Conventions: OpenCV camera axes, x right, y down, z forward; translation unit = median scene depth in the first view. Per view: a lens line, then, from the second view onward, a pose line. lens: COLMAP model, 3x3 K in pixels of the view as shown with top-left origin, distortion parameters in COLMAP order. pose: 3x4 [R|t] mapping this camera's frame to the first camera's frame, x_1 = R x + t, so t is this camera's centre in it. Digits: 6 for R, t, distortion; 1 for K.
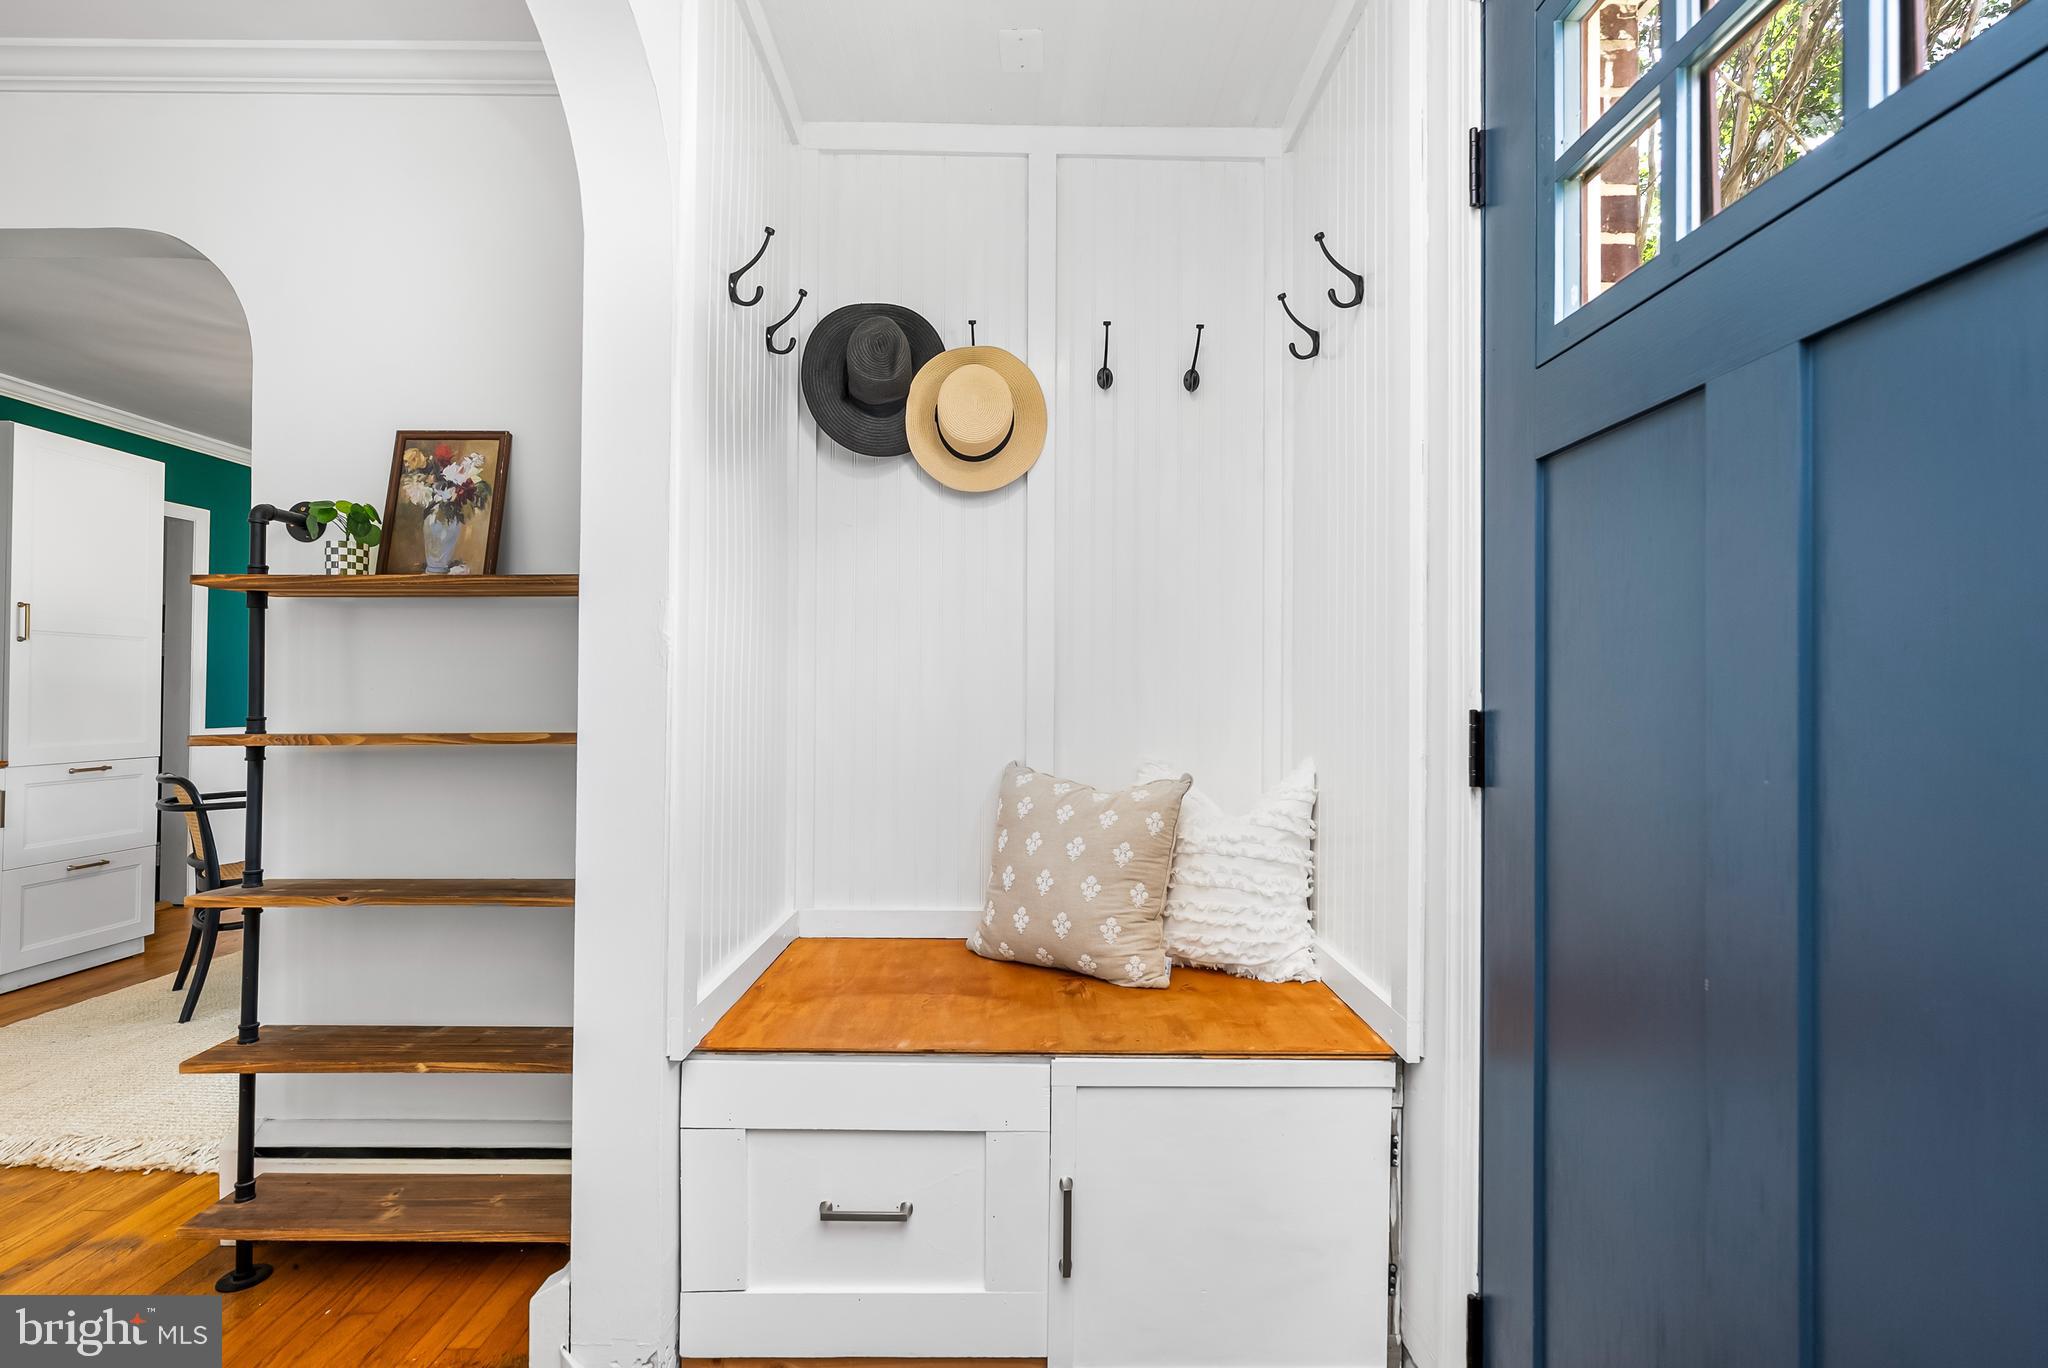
lens RADIAL K [[934.1, 0, 1019.6], [0, 934.1, 679.6], [0, 0, 1]] dist [-0.003532, 0.000251]
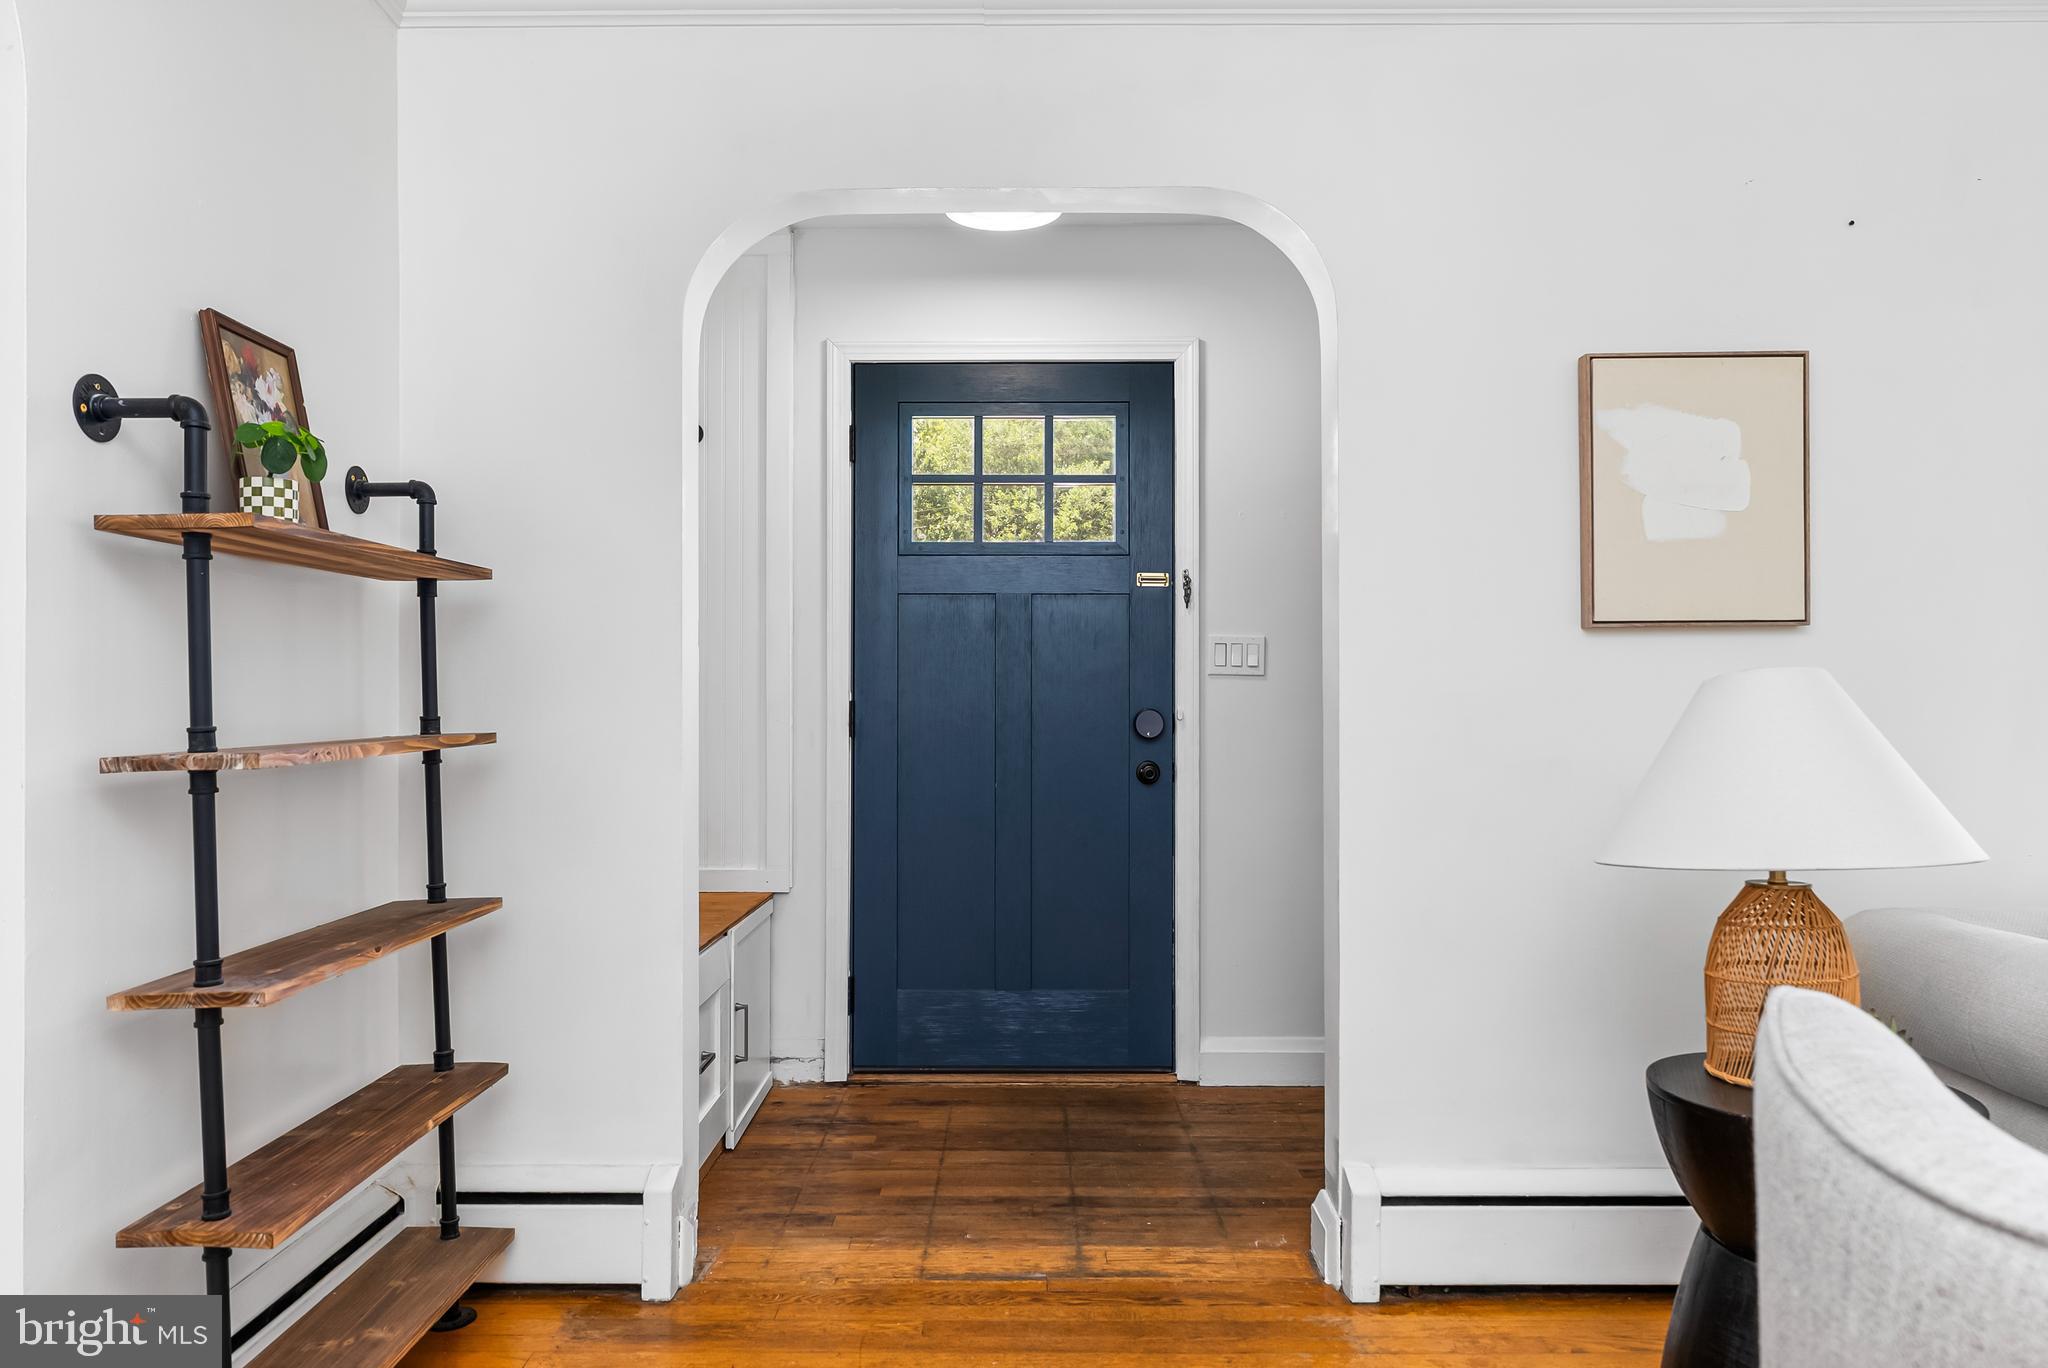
lens RADIAL K [[1337.4, 0, 1024.0], [0, 1337.4, 684.0], [0, 0, 1]] dist [0.002874, 0.000625]
pose [[-0.004177, 0.009959, 0.999942, -1.668438], [-0.008462, 0.999914, -0.009994, 0.014741], [-0.999955, -0.008503, -0.004092, 0.405930]]
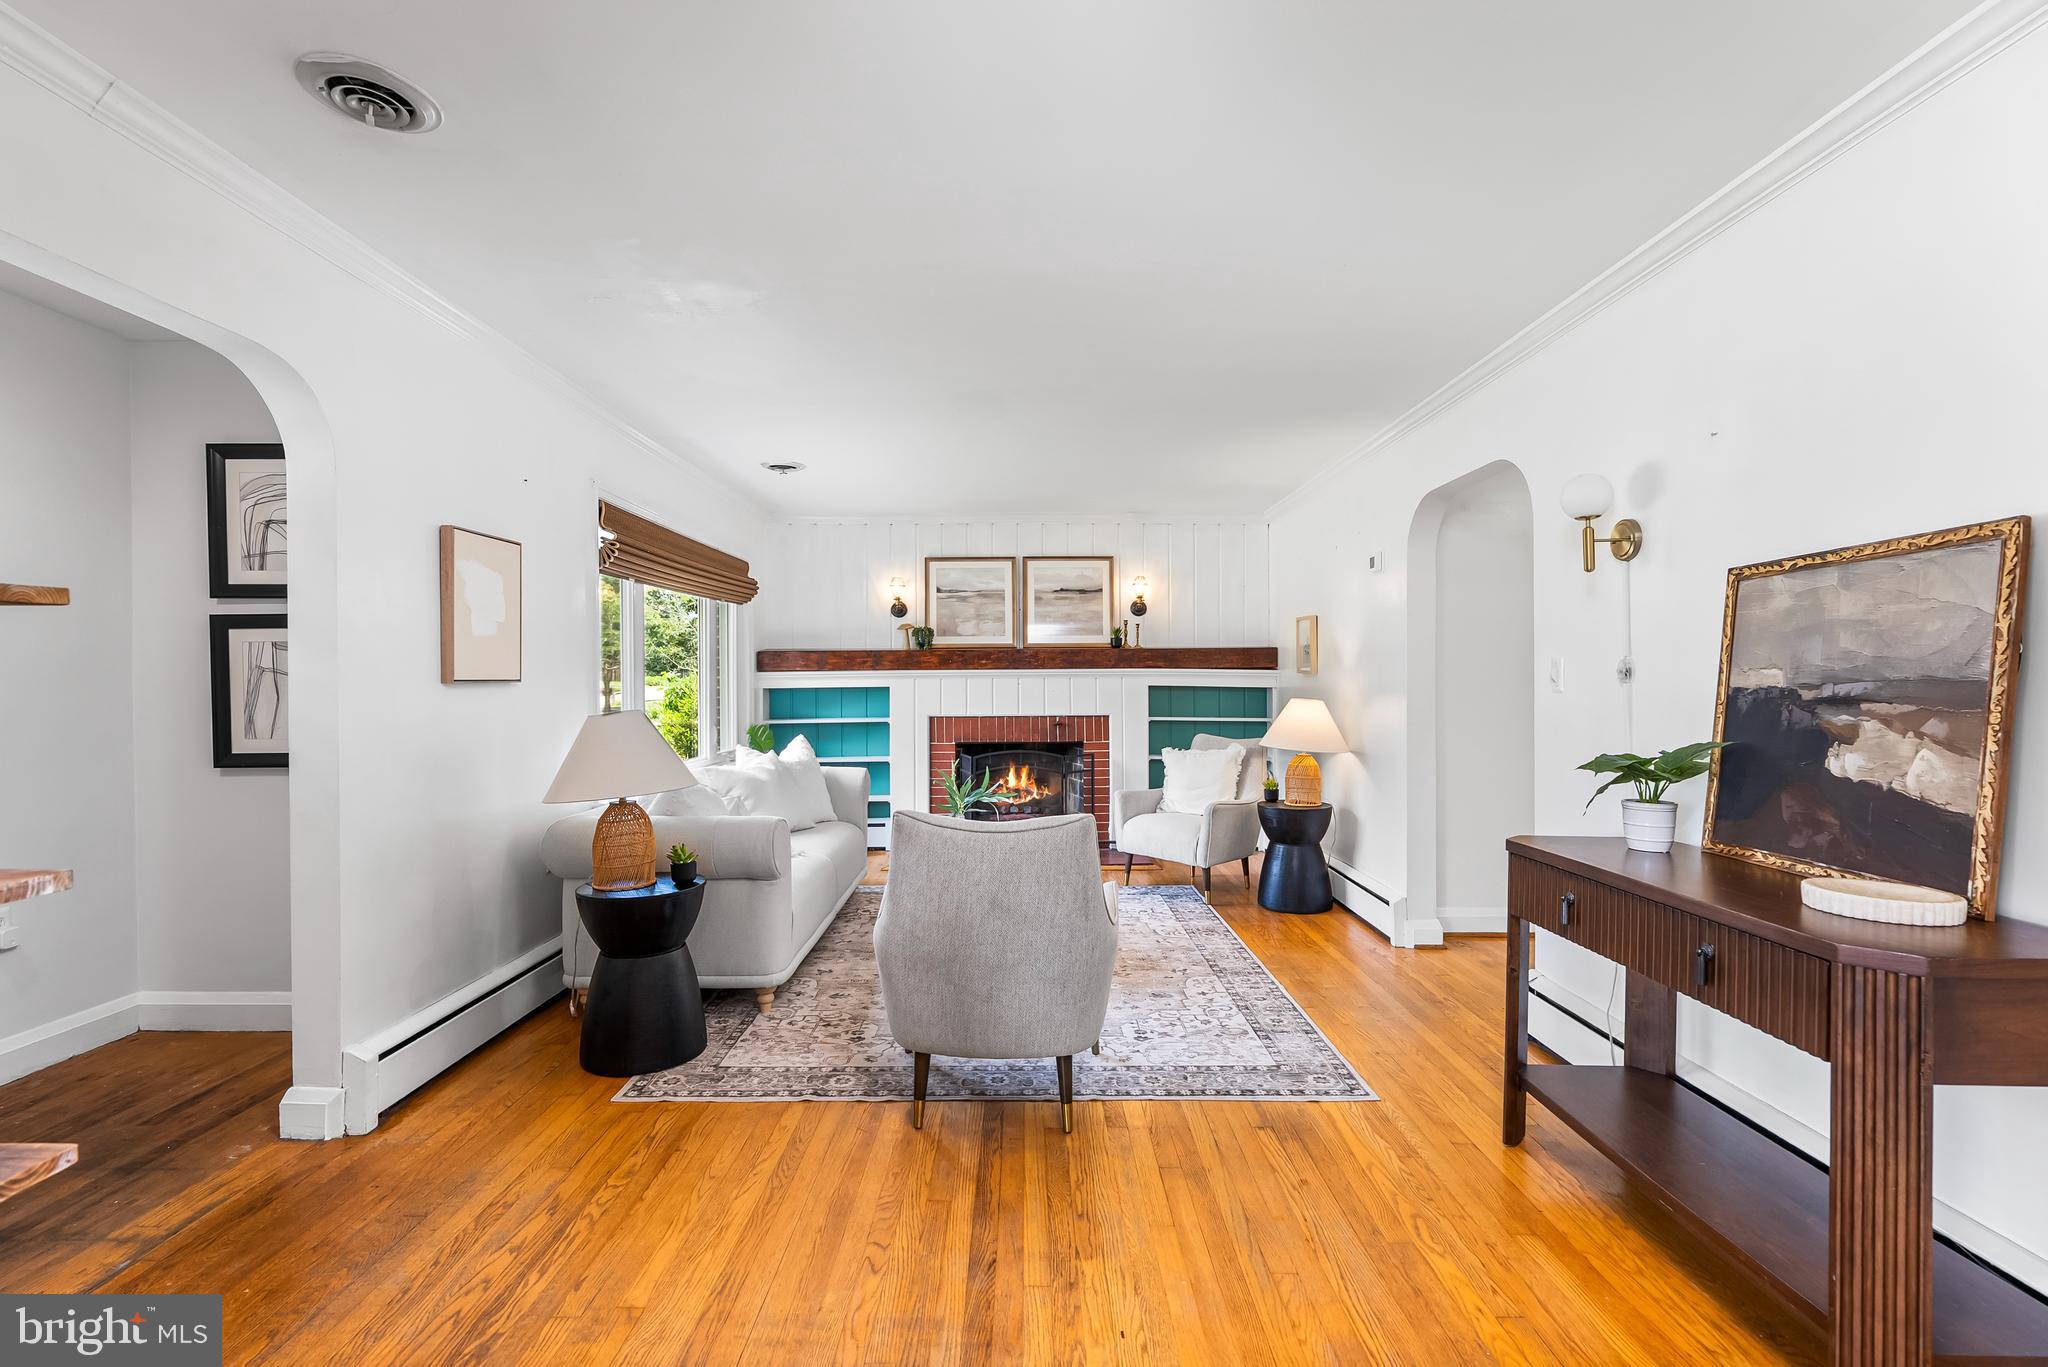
lens RADIAL K [[934.1, 0, 1019.6], [0, 934.1, 679.1], [0, 0, 1]] dist [-0.003532, 0.000251]
pose [[-0.999986, 0.002030, -0.004931, -1.320648], [0.002091, 0.999922, -0.012338, -0.042679], [0.004905, -0.012348, -0.999912, 1.414303]]
